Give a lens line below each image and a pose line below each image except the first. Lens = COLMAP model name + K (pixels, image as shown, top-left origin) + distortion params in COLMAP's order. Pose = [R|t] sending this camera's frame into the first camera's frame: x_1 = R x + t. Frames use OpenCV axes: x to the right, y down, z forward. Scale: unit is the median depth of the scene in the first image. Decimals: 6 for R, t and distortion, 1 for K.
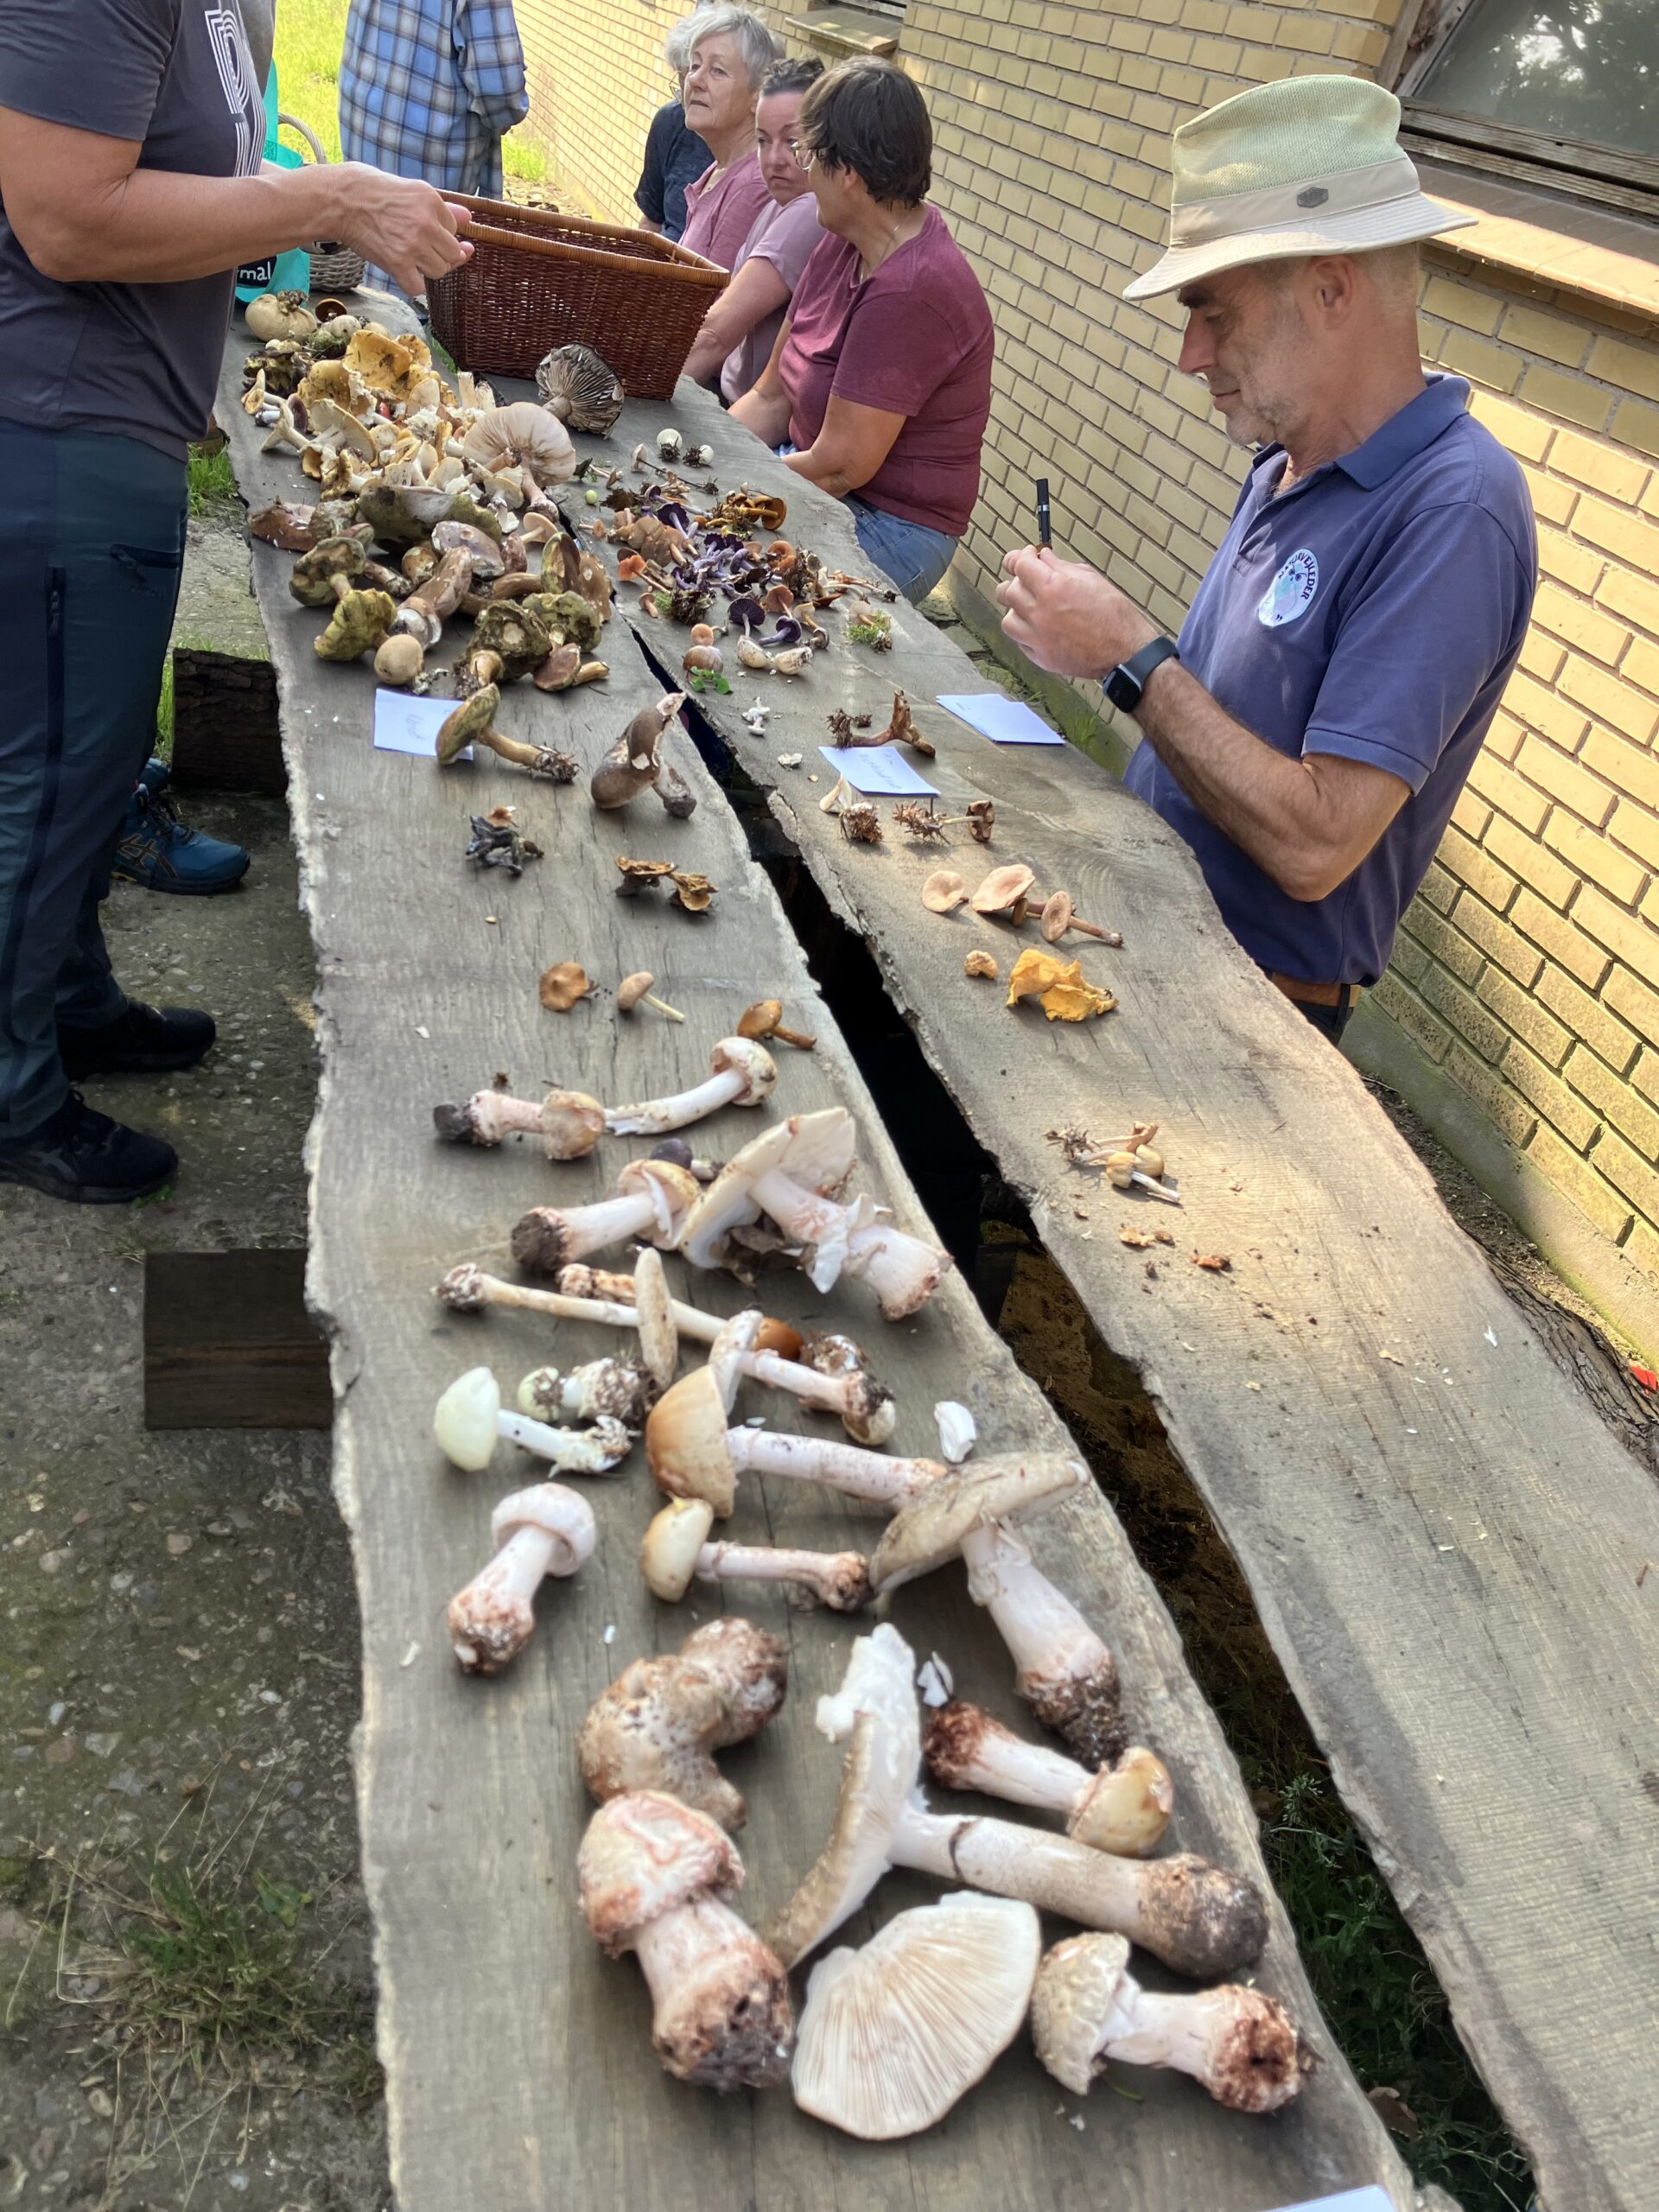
lens RADIAL K [[1839.0, 0, 840.3], [0, 1839.0, 1100.5], [0, 0, 1]] dist [0.018032, -0.006425]
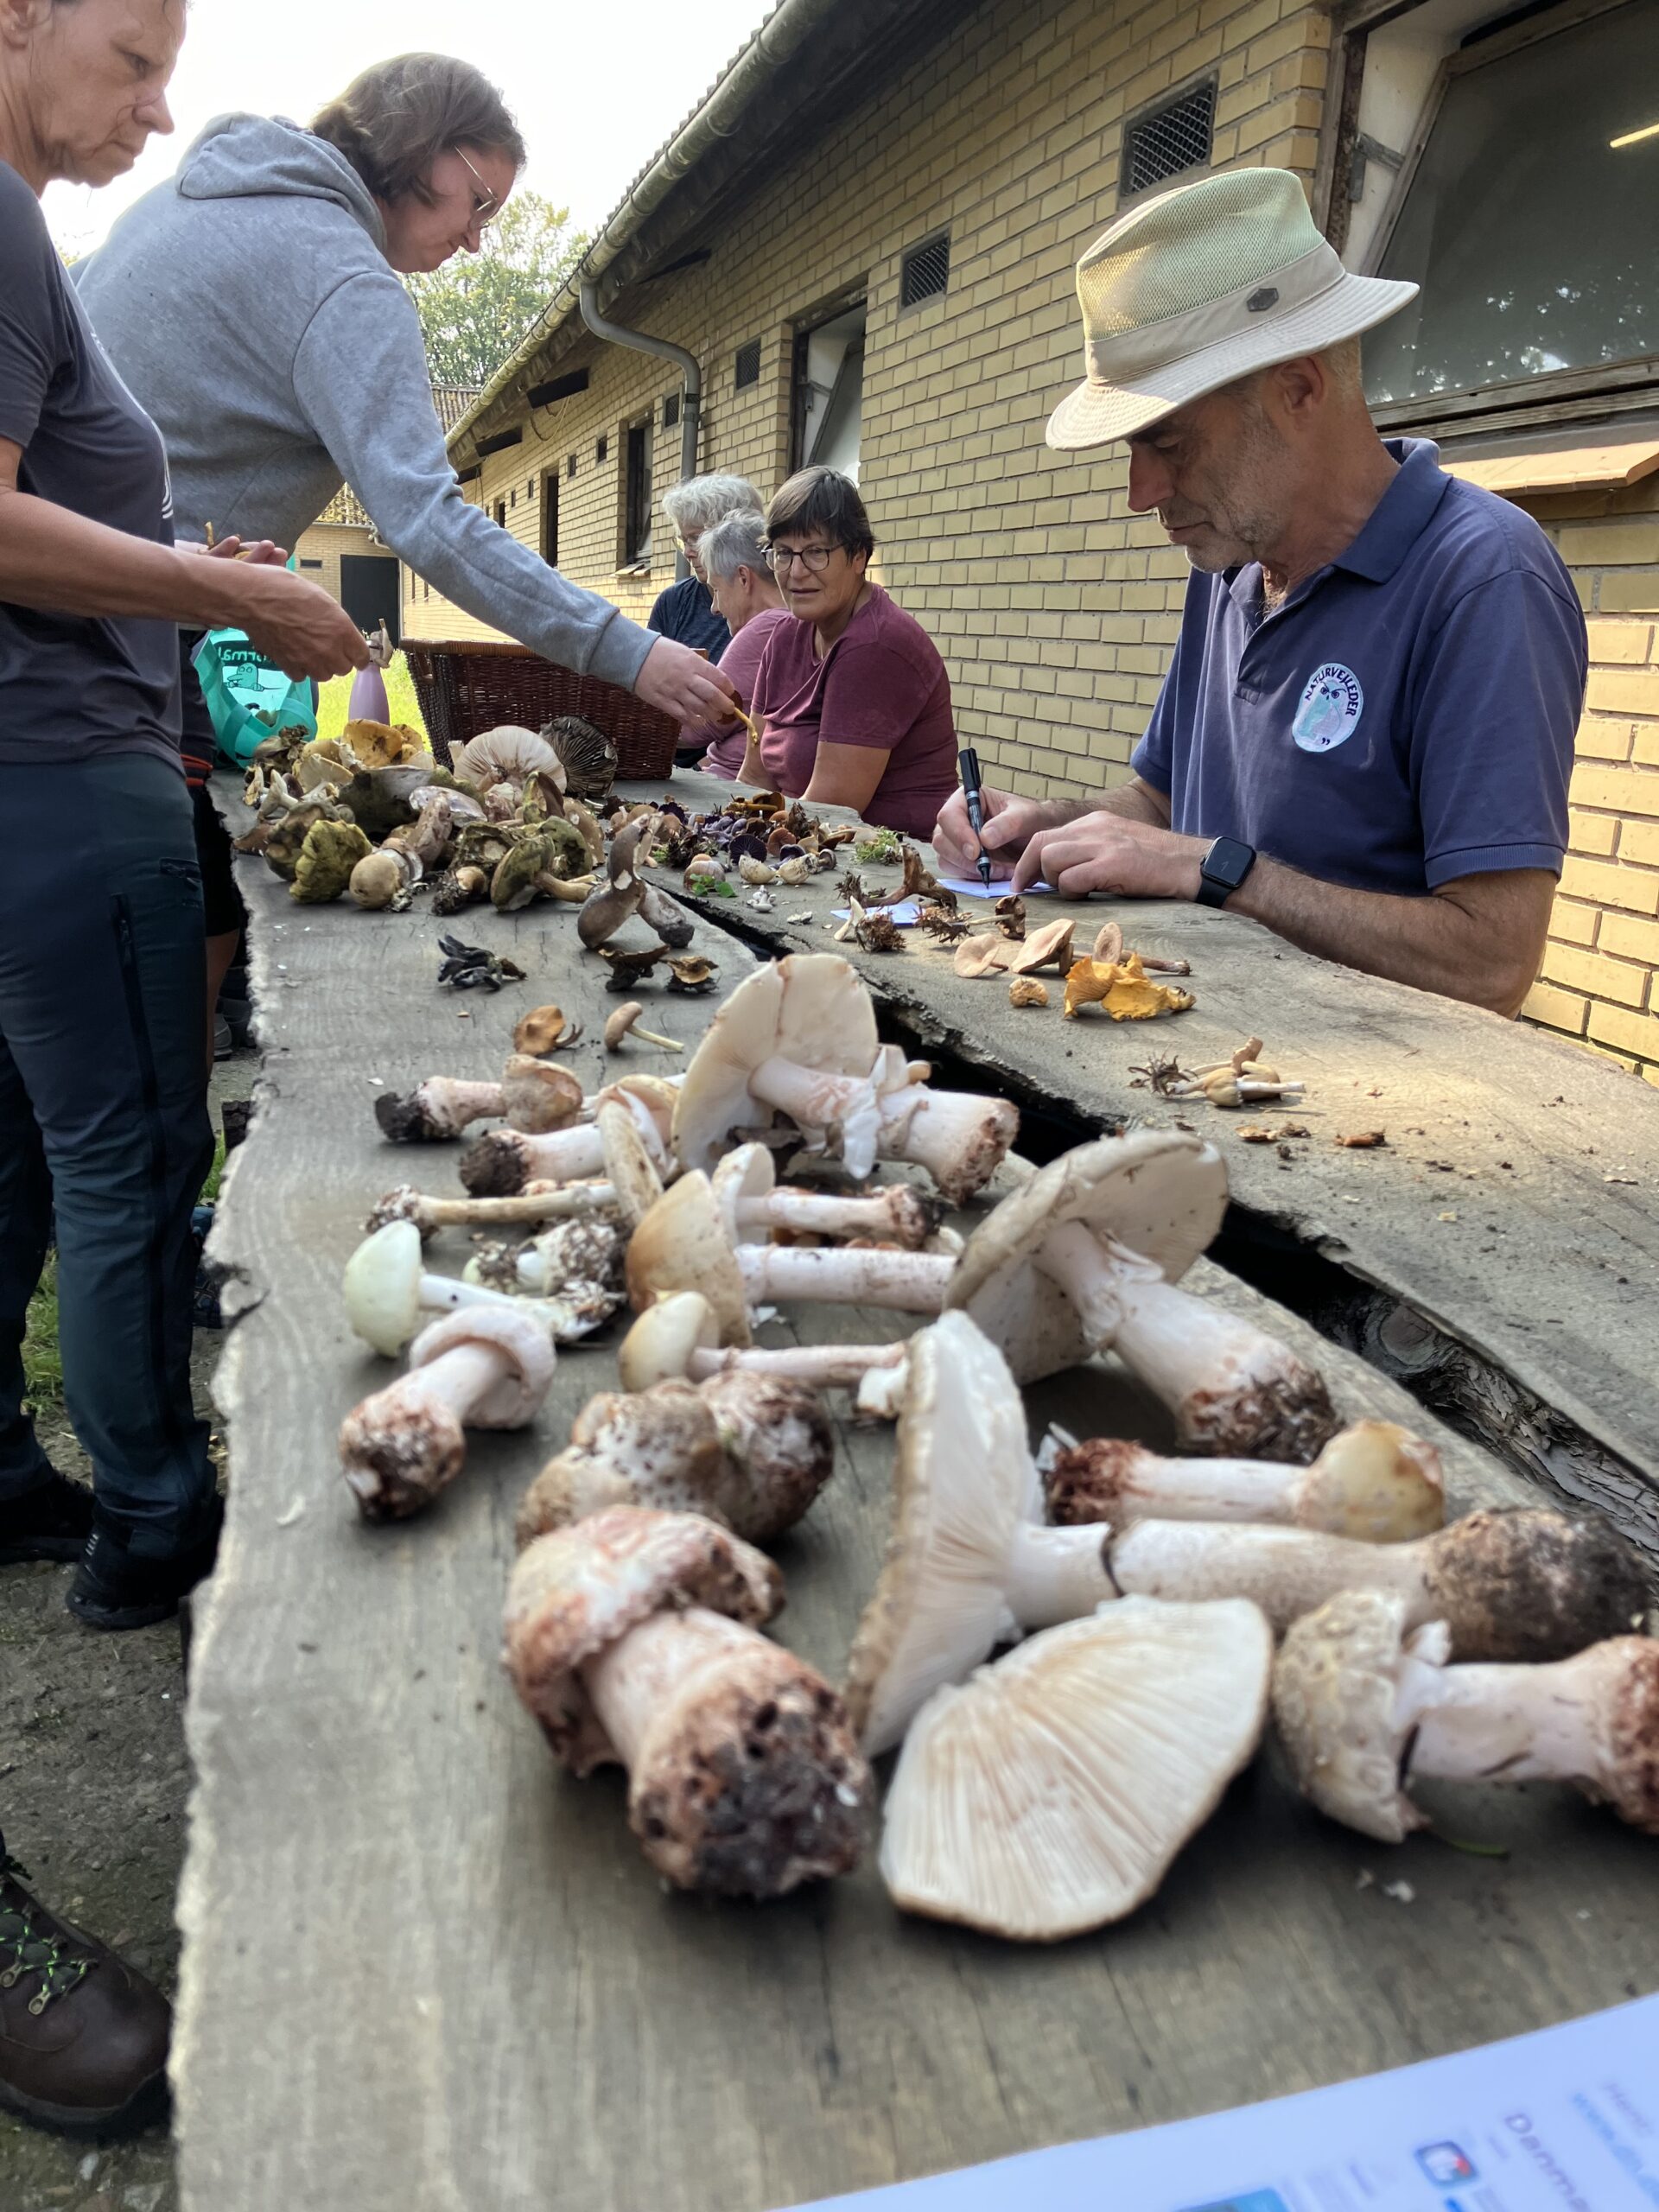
lens RADIAL K [[1839.0, 0, 815.9], [0, 1839.0, 1112.6], [0, 0, 1]] dist [0.018032, -0.006425]
pose [[0.981597, -0.184105, -0.050718, 0.018605], [0.163528, 0.947543, -0.274628, 0.327185], [0.098618, 0.261281, 0.960212, 0.273168]]
